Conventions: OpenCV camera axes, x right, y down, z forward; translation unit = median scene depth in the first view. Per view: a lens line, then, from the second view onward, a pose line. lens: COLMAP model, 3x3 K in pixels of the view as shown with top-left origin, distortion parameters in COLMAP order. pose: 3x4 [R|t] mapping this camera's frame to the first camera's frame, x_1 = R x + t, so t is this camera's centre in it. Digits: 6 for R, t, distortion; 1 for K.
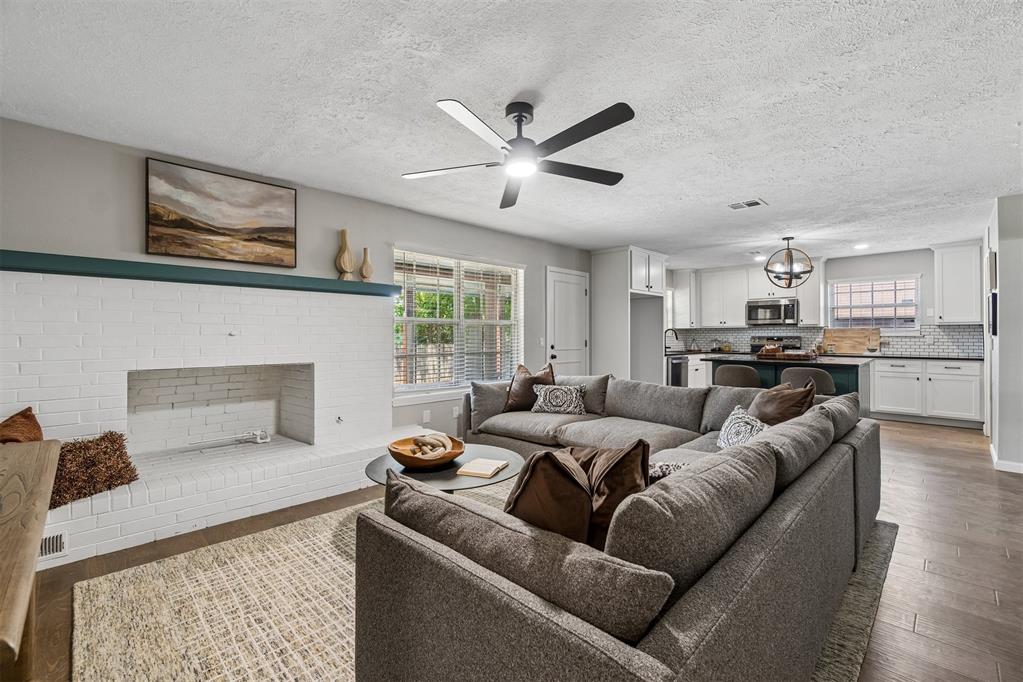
lens RADIAL K [[438.5, 0, 513.2], [0, 438.5, 334.1], [0, 0, 1]] dist [-0.003860, 0.001014]
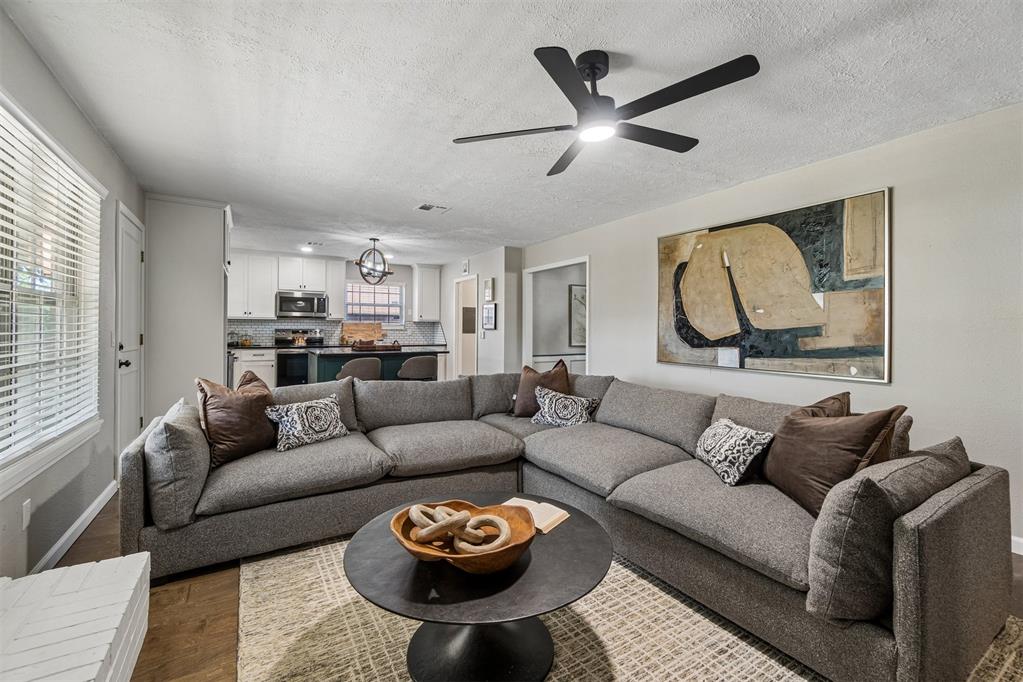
lens RADIAL K [[441.7, 0, 512.2], [0, 441.7, 328.4], [0, 0, 1]] dist [-0.007218, -0.000084]
pose [[0.241948, 0.006539, 0.970267, -0.288542], [-0.010202, 0.999939, -0.004195, 0.003087], [-0.970236, -0.008884, 0.242000, 0.329351]]
